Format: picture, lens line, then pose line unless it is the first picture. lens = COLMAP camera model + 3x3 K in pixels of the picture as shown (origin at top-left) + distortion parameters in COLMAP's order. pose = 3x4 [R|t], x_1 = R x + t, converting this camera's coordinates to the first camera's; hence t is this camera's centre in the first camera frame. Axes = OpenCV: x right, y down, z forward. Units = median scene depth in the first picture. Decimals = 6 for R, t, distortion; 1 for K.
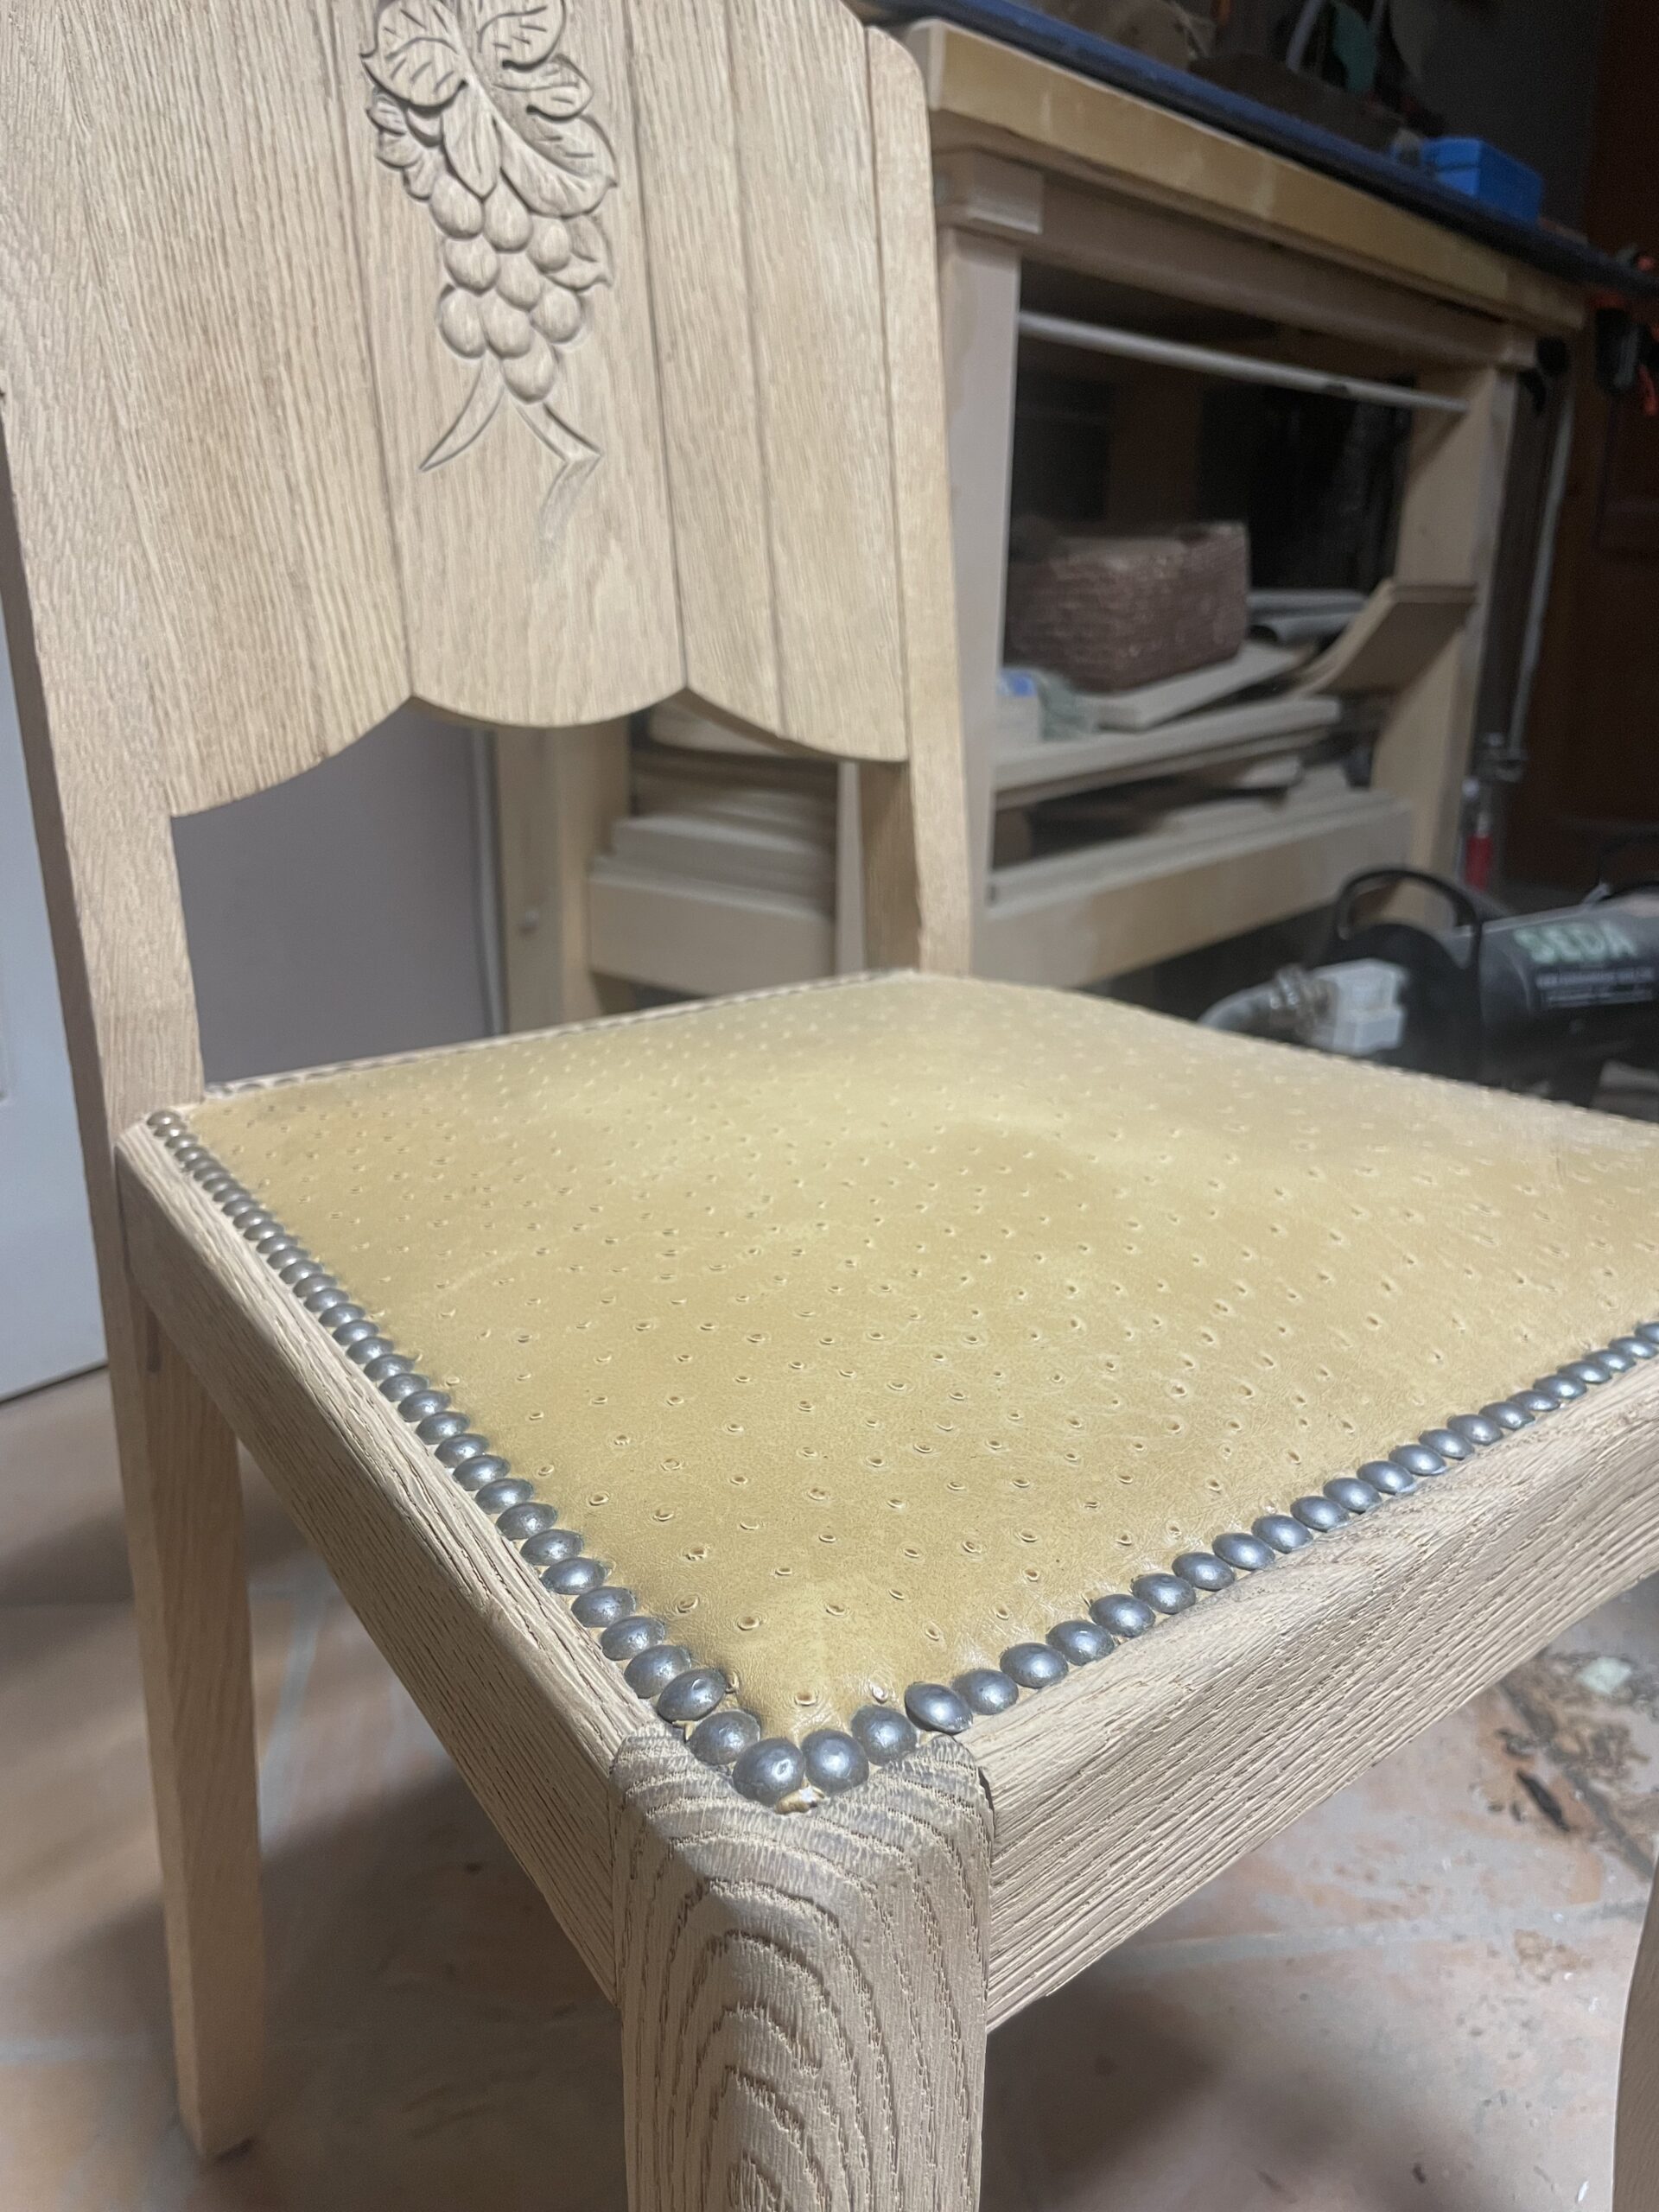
lens RADIAL K [[1702.0, 0, 860.3], [0, 1702.0, 1124.2], [0, 0, 1]] dist [0.086861, -0.132225]
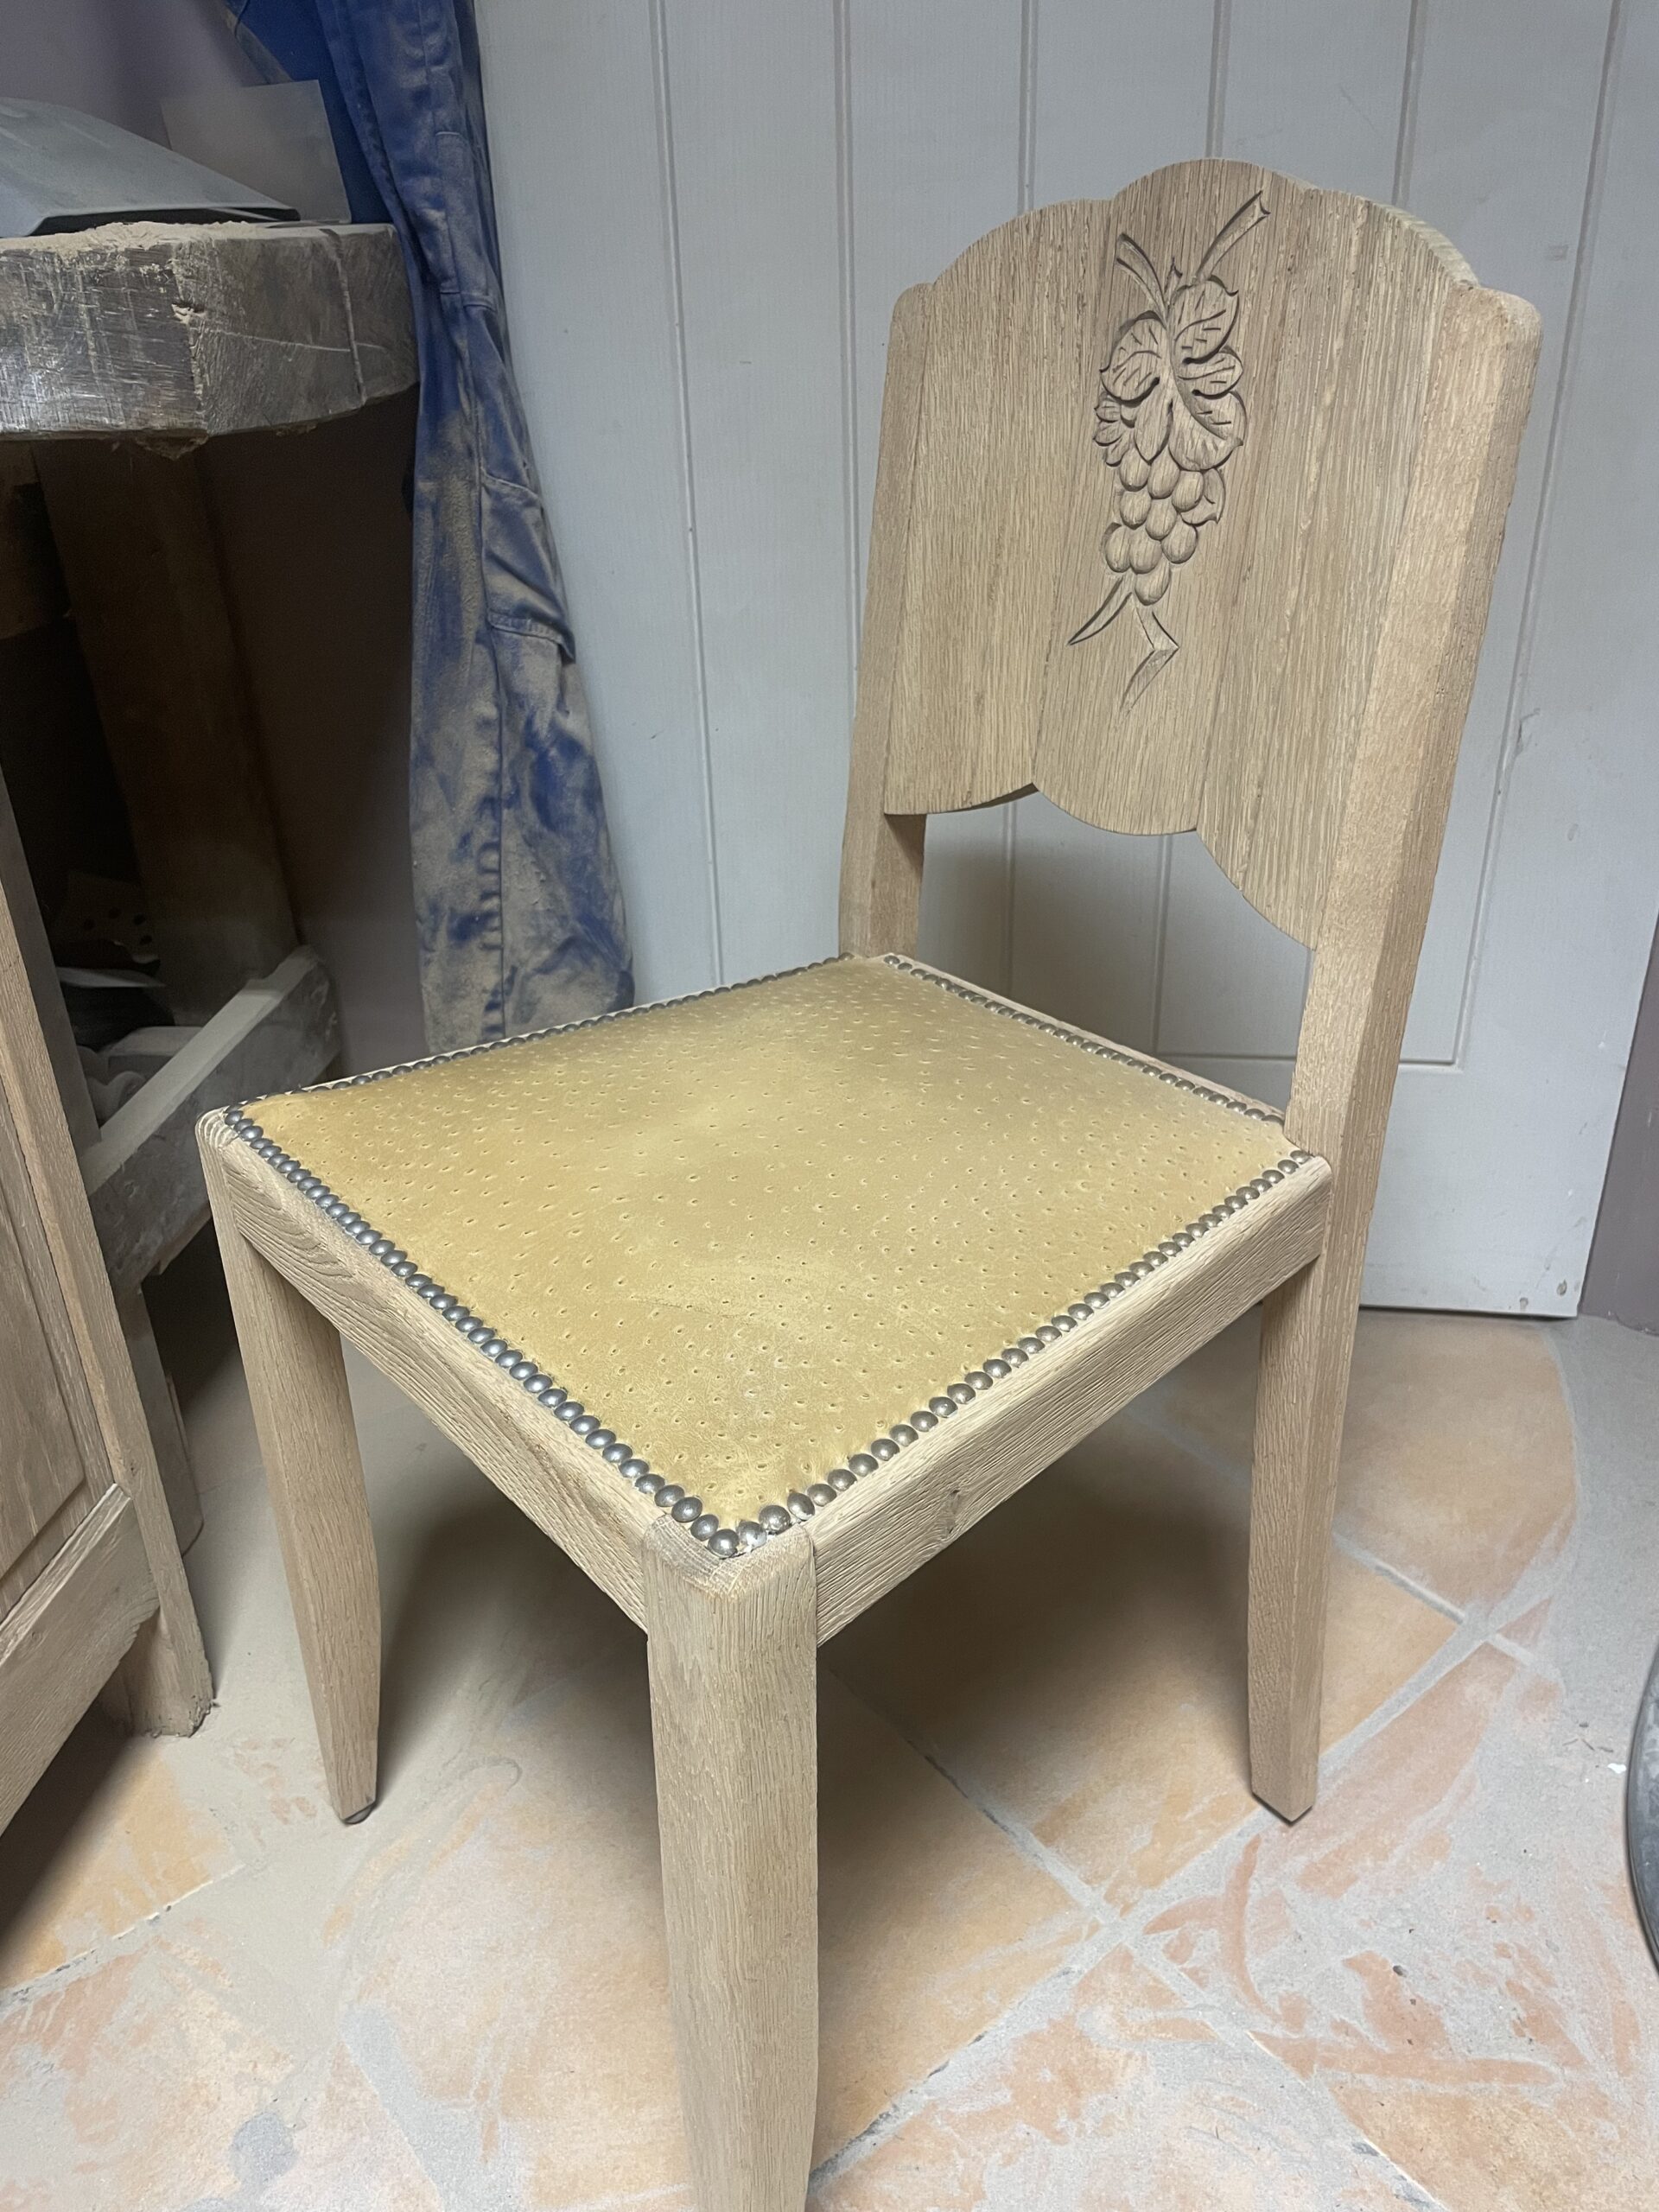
lens RADIAL K [[1702.0, 0, 820.3], [0, 1702.0, 1130.4], [0, 0, 1]] dist [0.086861, -0.132225]
pose [[-0.023237, 0.447288, -0.894088, 1.268832], [-0.285497, 0.854118, 0.434712, -0.598683], [0.958098, 0.265361, 0.107852, 0.730289]]
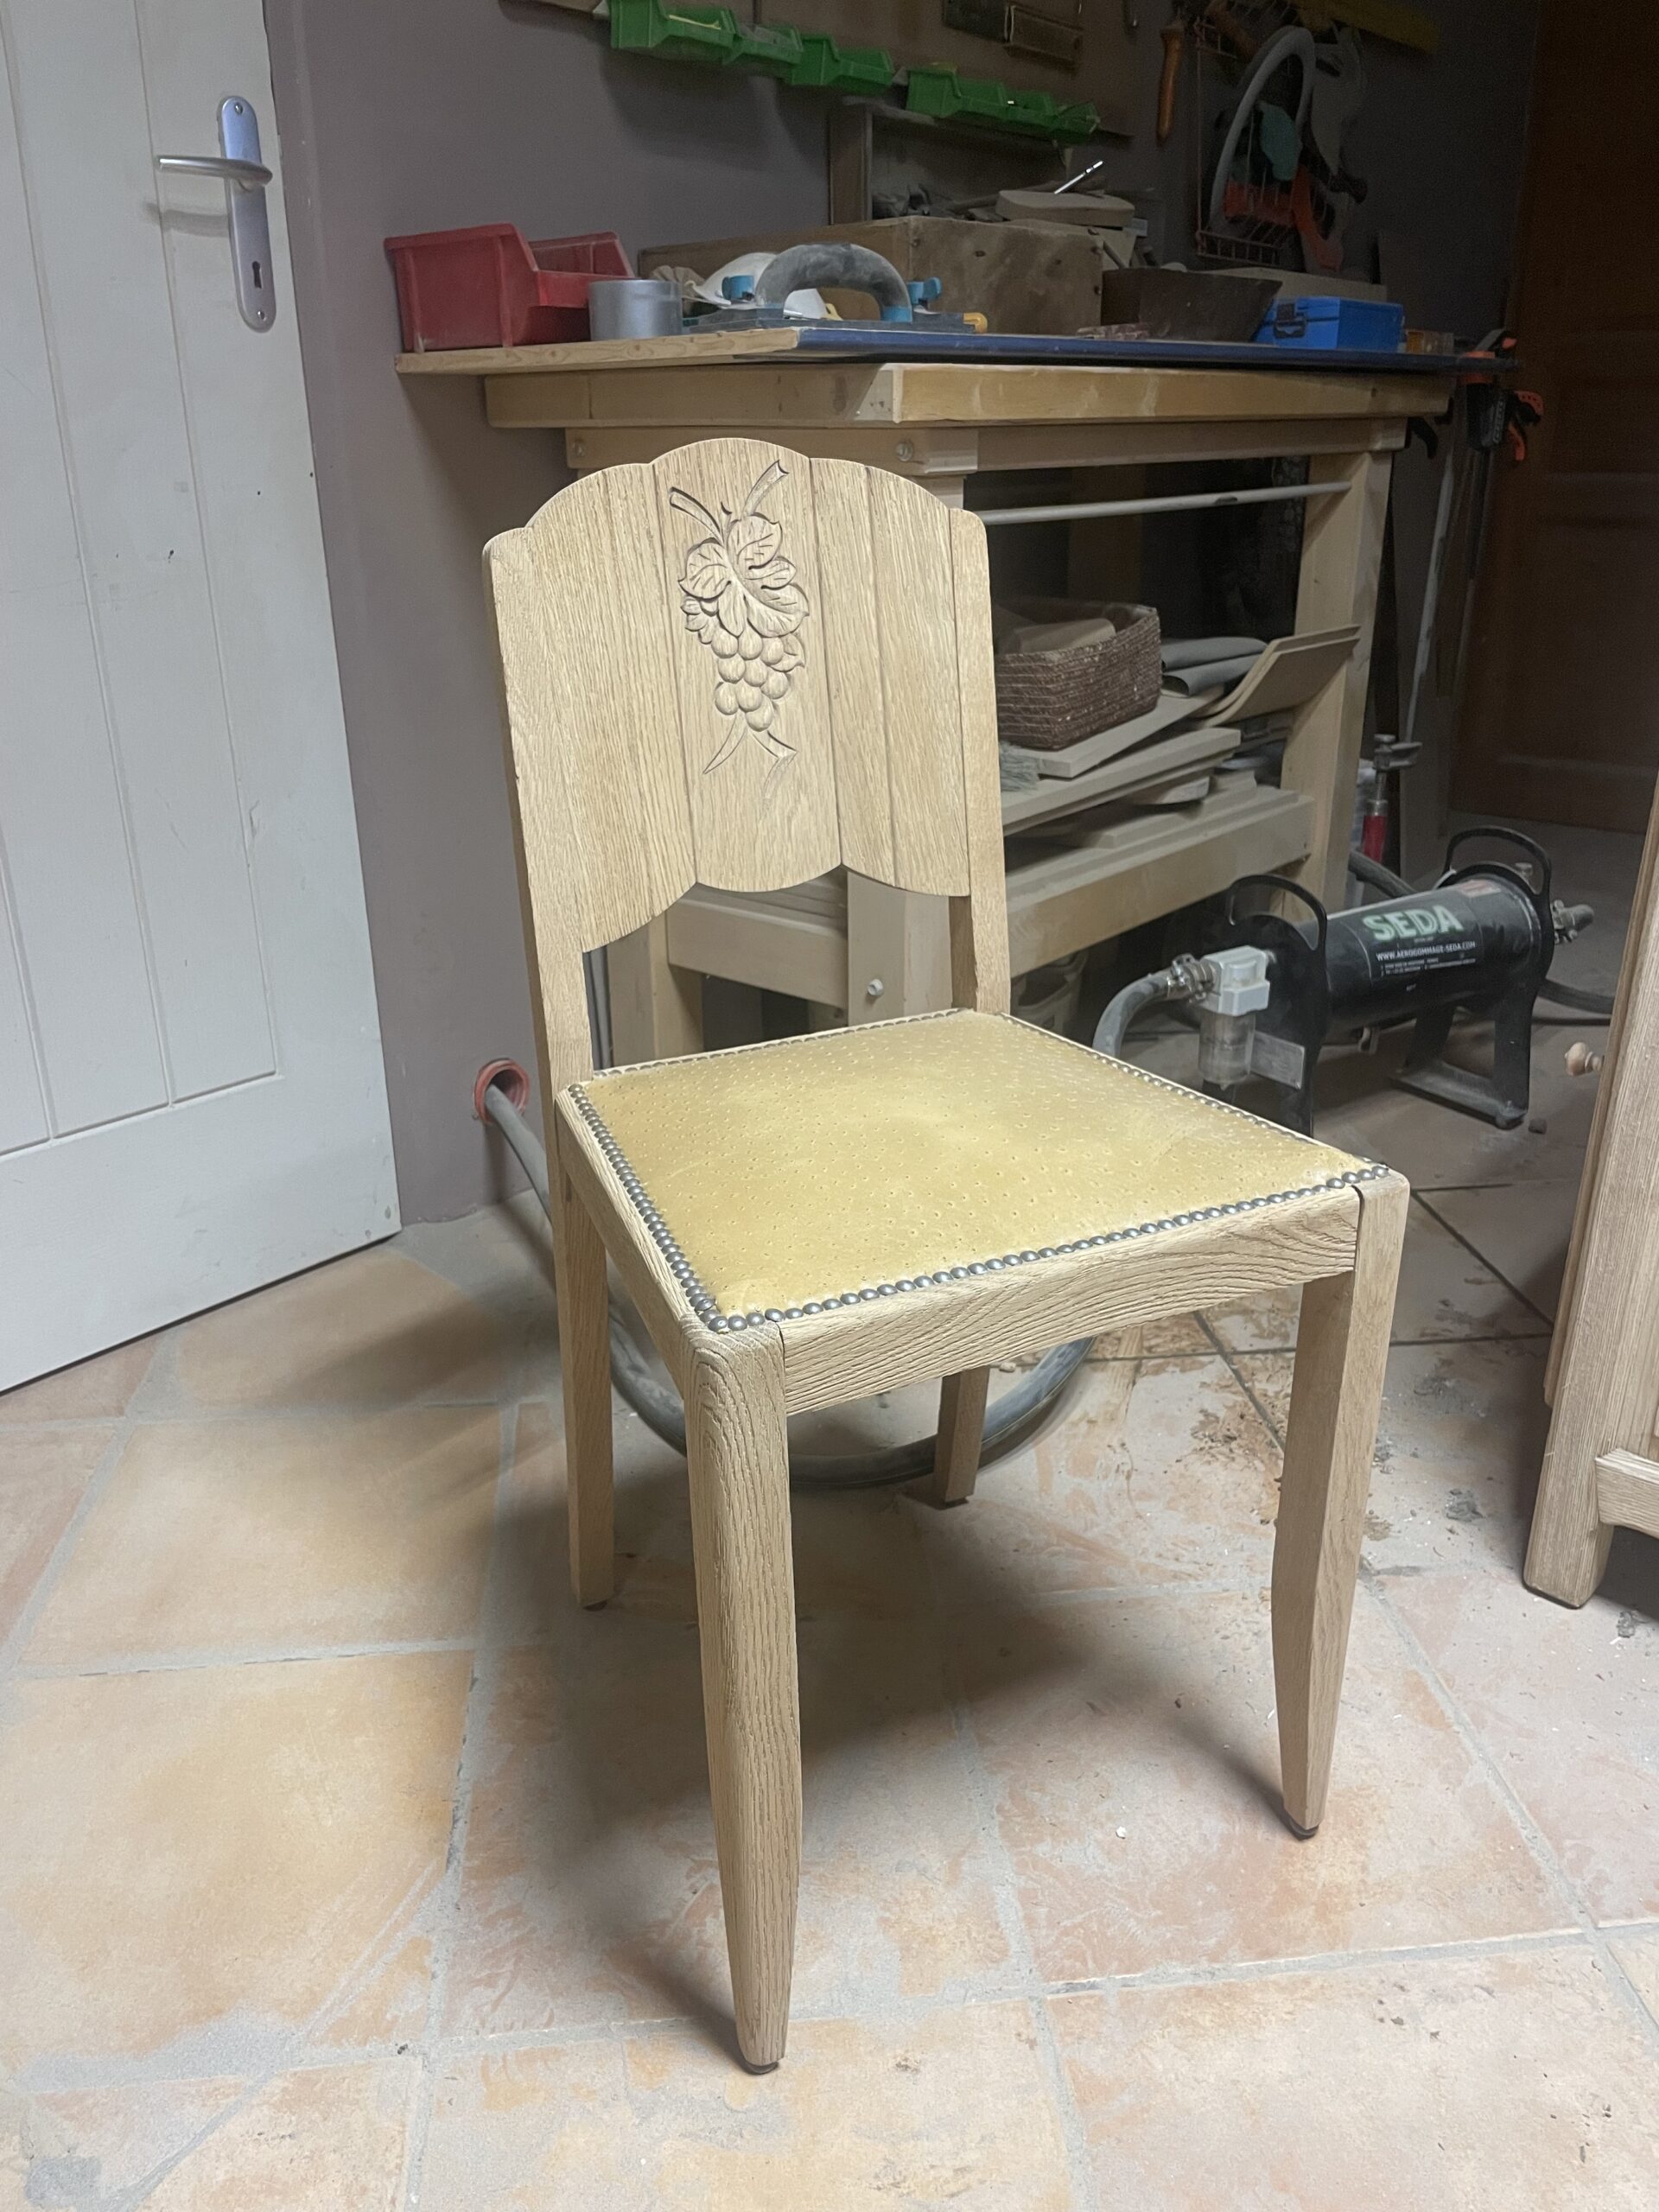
lens RADIAL K [[1702.0, 0, 844.9], [0, 1702.0, 1121.7], [0, 0, 1]] dist [0.086861, -0.132225]
pose [[0.967901, 0.058675, -0.244389, 0.421401], [-0.042014, 0.996458, 0.072841, -0.121068], [0.247797, -0.060235, 0.966938, -0.932005]]
